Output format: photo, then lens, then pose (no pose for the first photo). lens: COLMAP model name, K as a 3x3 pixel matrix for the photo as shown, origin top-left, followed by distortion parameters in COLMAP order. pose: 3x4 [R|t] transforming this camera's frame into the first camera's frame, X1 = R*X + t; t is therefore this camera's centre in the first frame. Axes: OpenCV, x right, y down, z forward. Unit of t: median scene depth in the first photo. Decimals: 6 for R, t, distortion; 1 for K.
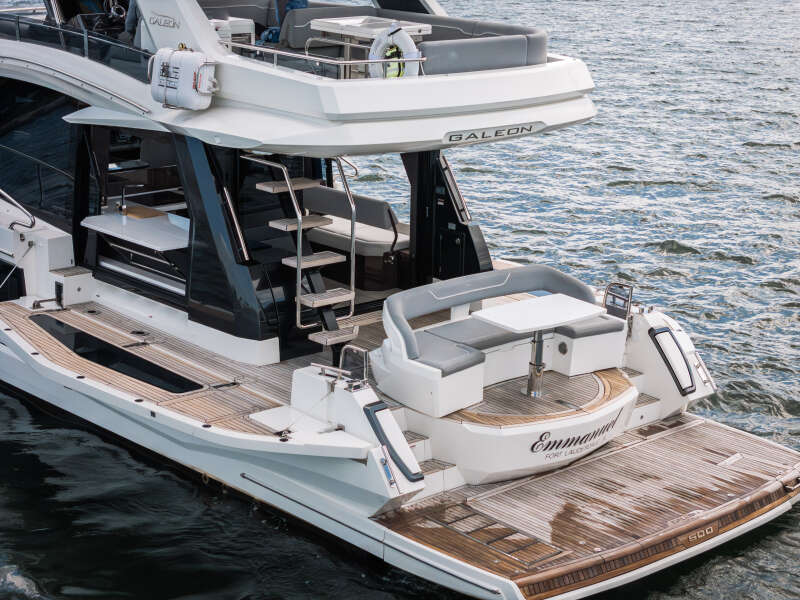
lens RADIAL K [[1595.7, 0, 400.0], [0, 1595.7, 300.0], [0, 0, 1]] dist [-0.011827, -0.281666]
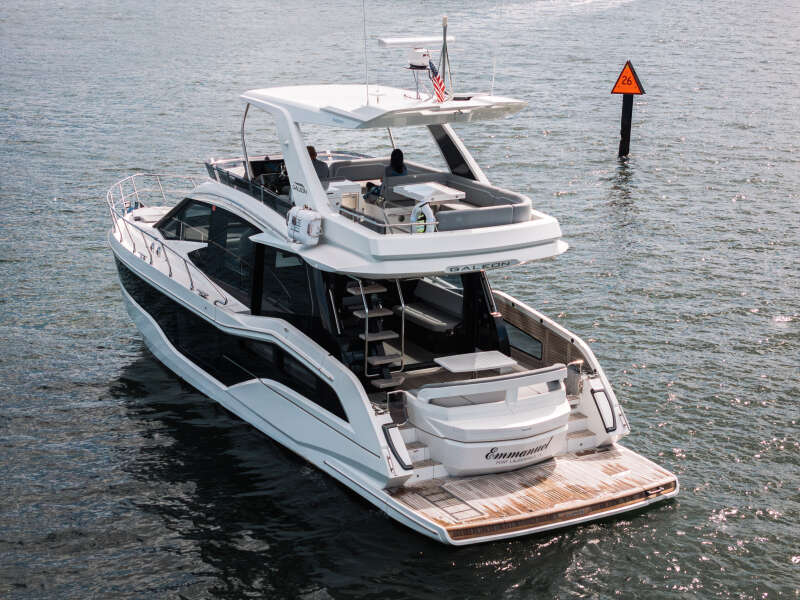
lens RADIAL K [[1595.7, 0, 400.0], [0, 1595.7, 300.0], [0, 0, 1]] dist [-0.011827, -0.281666]
pose [[0.977577, 0.047375, -0.205178, 0.316375], [-0.050903, 0.998632, -0.011948, -0.045253], [0.204332, 0.022125, 0.978652, -0.640534]]
